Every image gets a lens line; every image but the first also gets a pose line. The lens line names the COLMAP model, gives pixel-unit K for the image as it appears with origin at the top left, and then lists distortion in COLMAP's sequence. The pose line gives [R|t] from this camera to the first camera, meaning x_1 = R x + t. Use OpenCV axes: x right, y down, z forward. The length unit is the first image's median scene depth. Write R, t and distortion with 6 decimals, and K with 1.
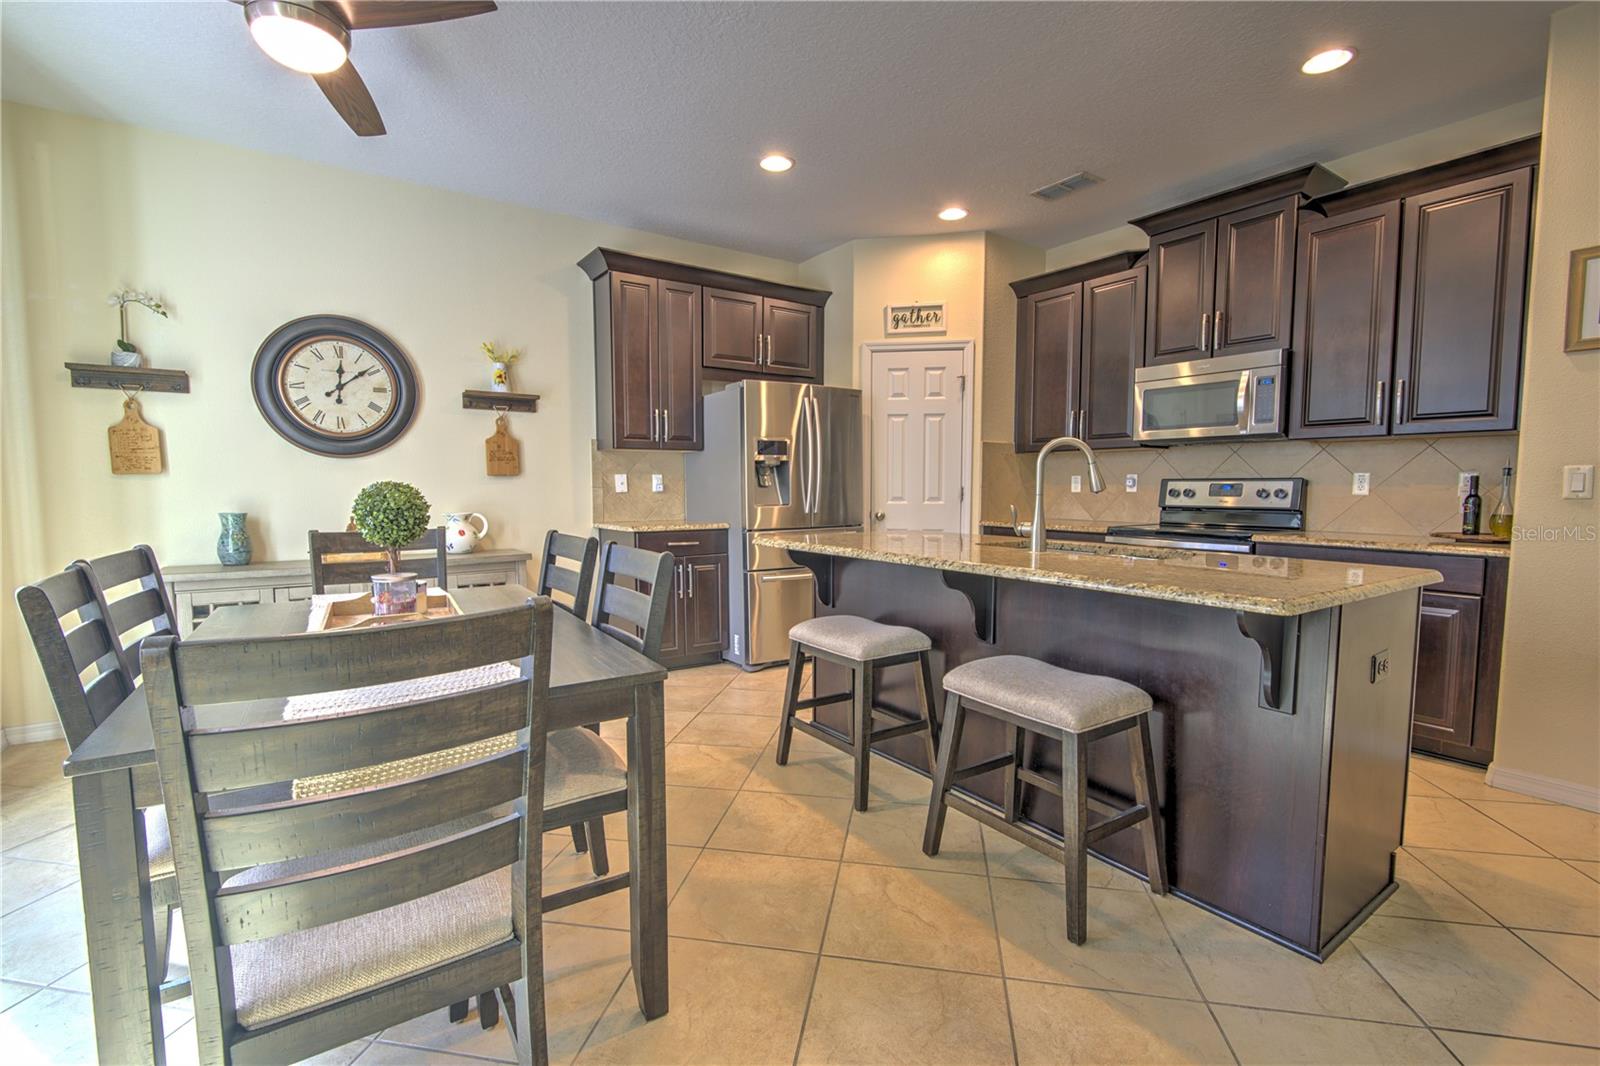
lens RADIAL K [[716.0, 0, 795.6], [0, 716.0, 535.6], [0, 0, 1]] dist [0.006268, -0.004378]
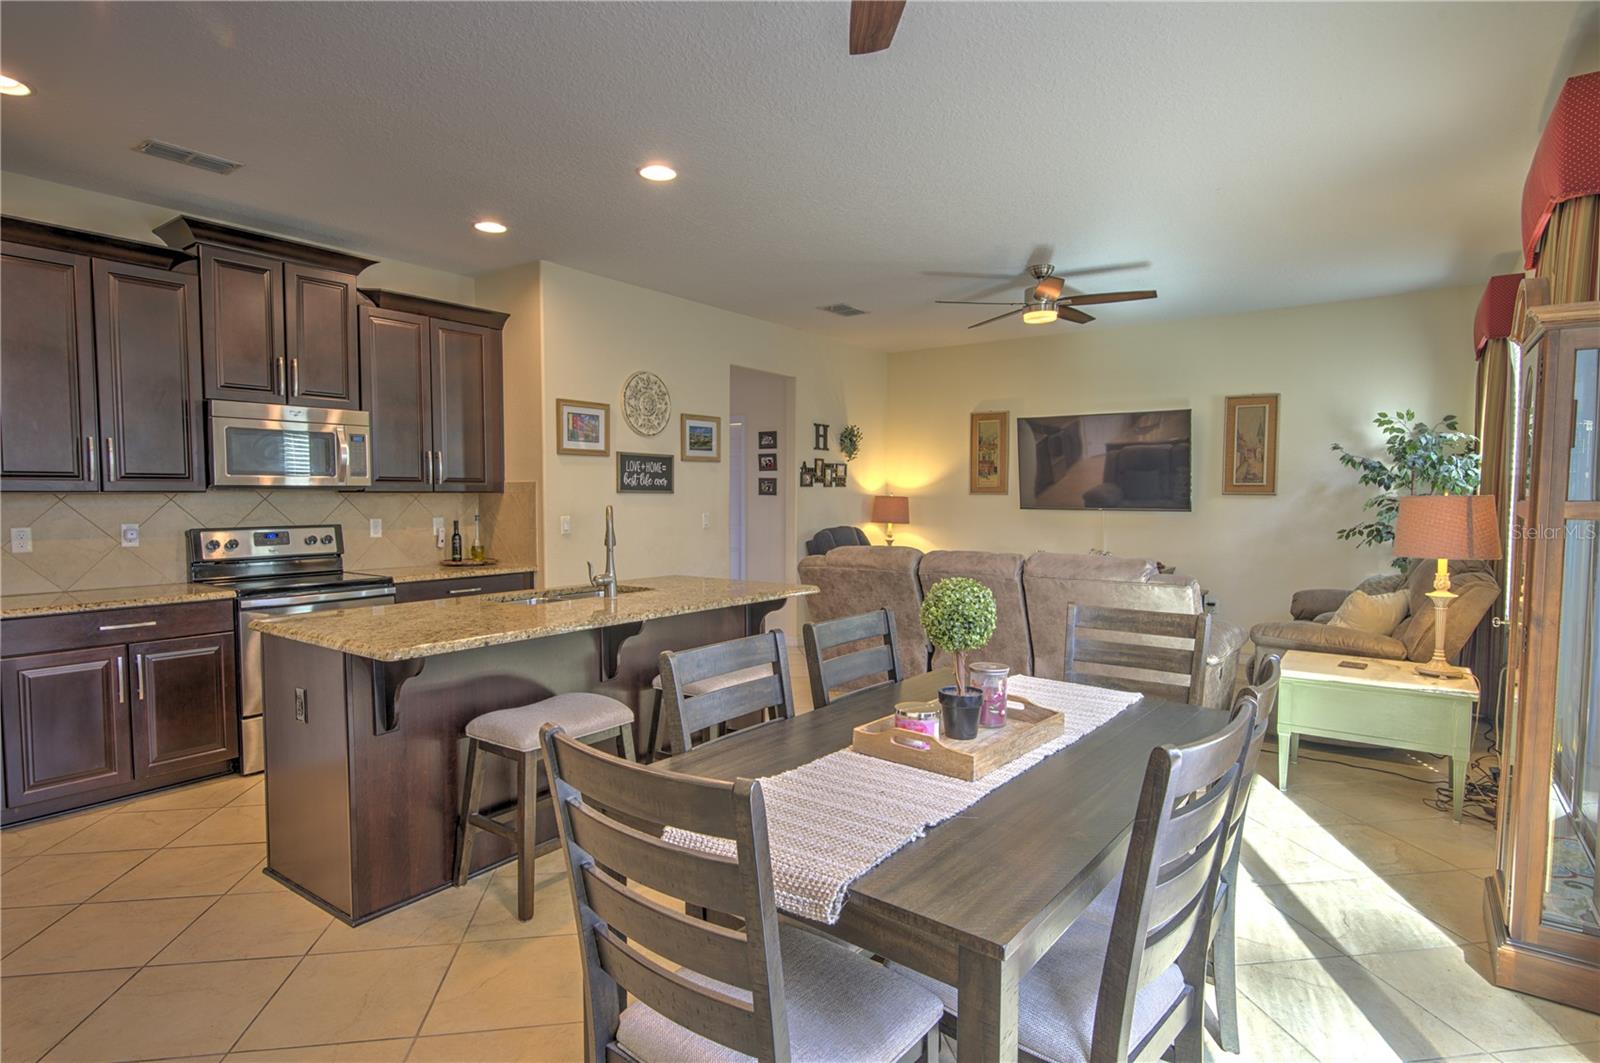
lens RADIAL K [[832.6, 0, 794.3], [0, 832.6, 538.0], [0, 0, 1]] dist [-0.003357, -0.001393]
pose [[-0.322092, -0.043549, 0.945706, -0.654802], [0.073225, 0.994803, 0.070749, -0.088446], [-0.943872, 0.092037, -0.317229, 0.664336]]
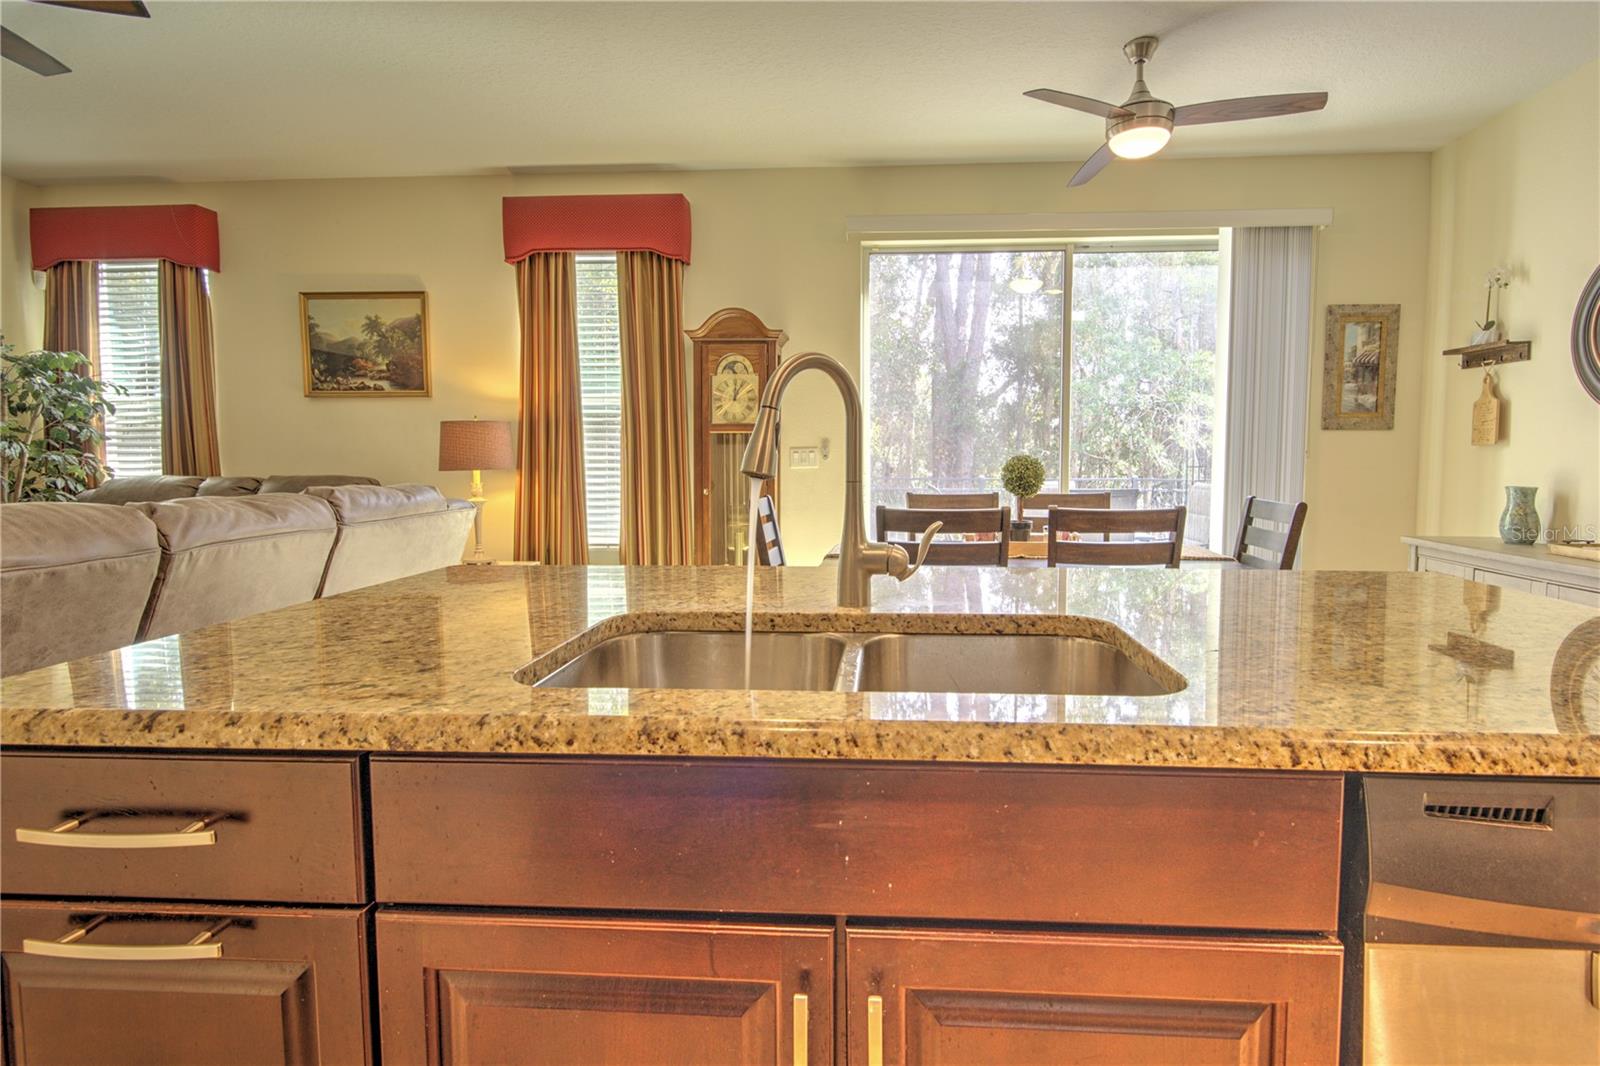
lens RADIAL K [[755.8, 0, 872.6], [0, 755.8, 495.5], [0, 0, 1]] dist [0.003426, 0.000205]
pose [[-0.604419, 0.048562, -0.795185, 0.400988], [-0.055702, 0.993122, 0.102990, -0.060451], [0.794716, 0.106543, -0.597557, 0.748758]]
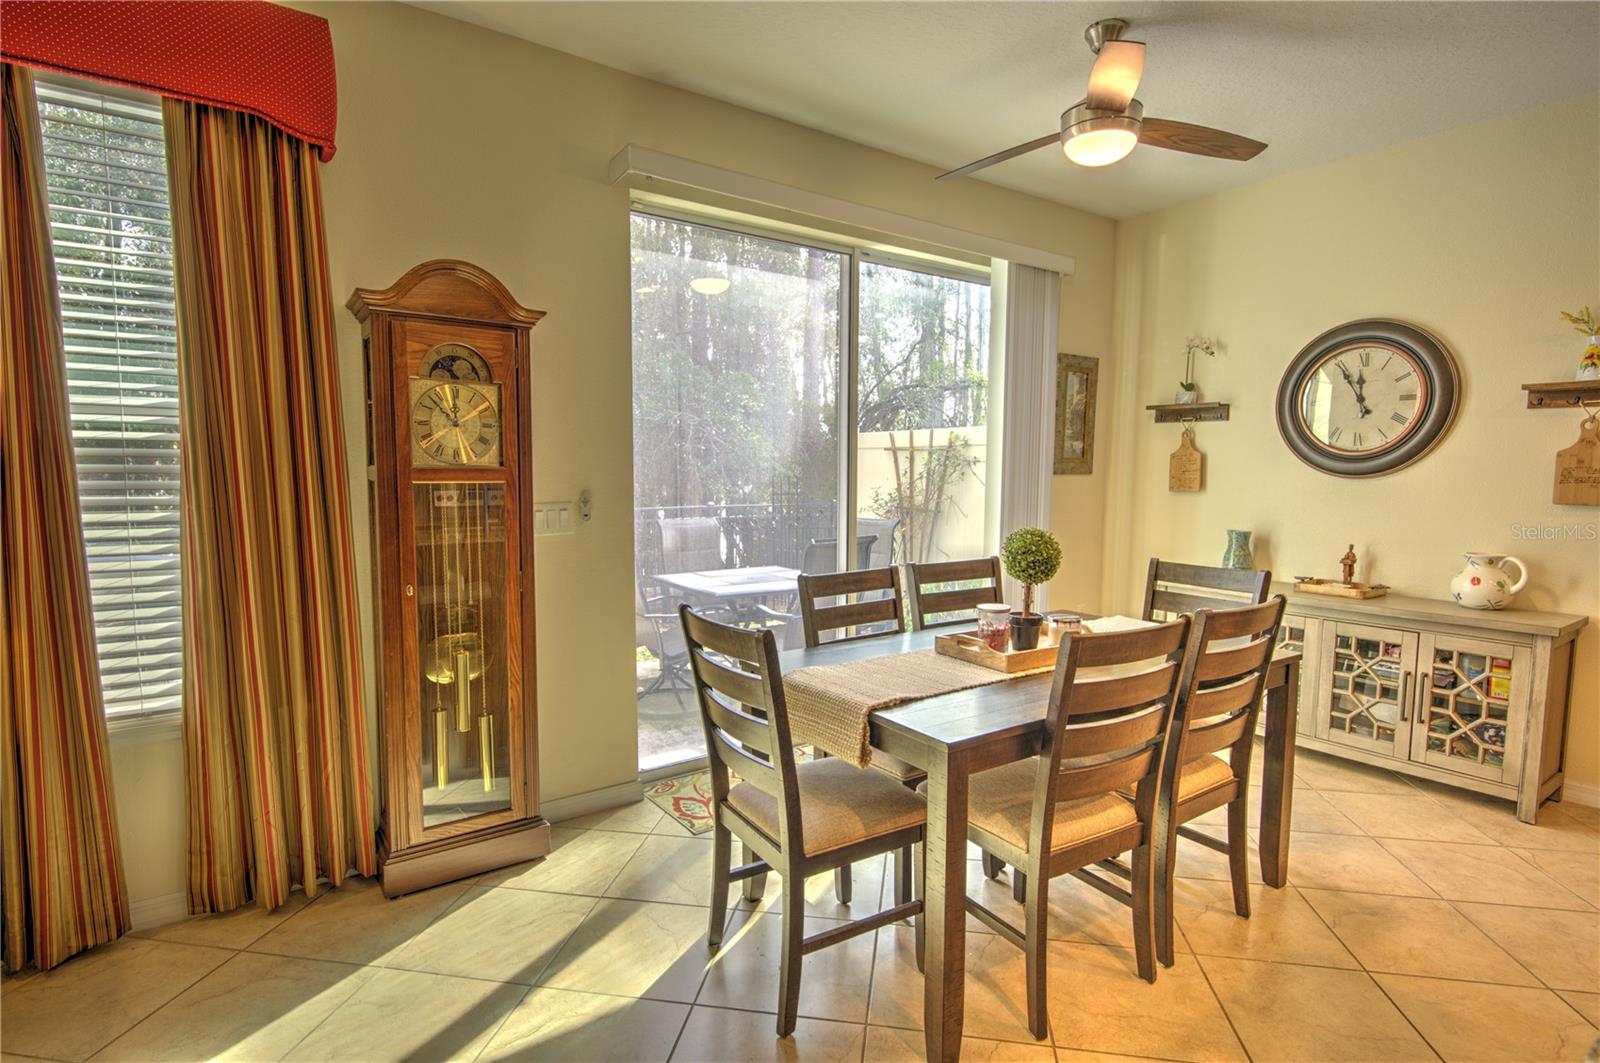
lens RADIAL K [[790.2, 0, 795.5], [0, 790.2, 544.0], [0, 0, 1]] dist [0.009543, -0.007721]
pose [[0.013202, 0.102541, -0.994641, 0.317518], [-0.078920, 0.991732, 0.101194, -0.064342], [0.996794, 0.077161, 0.021185, 0.256253]]
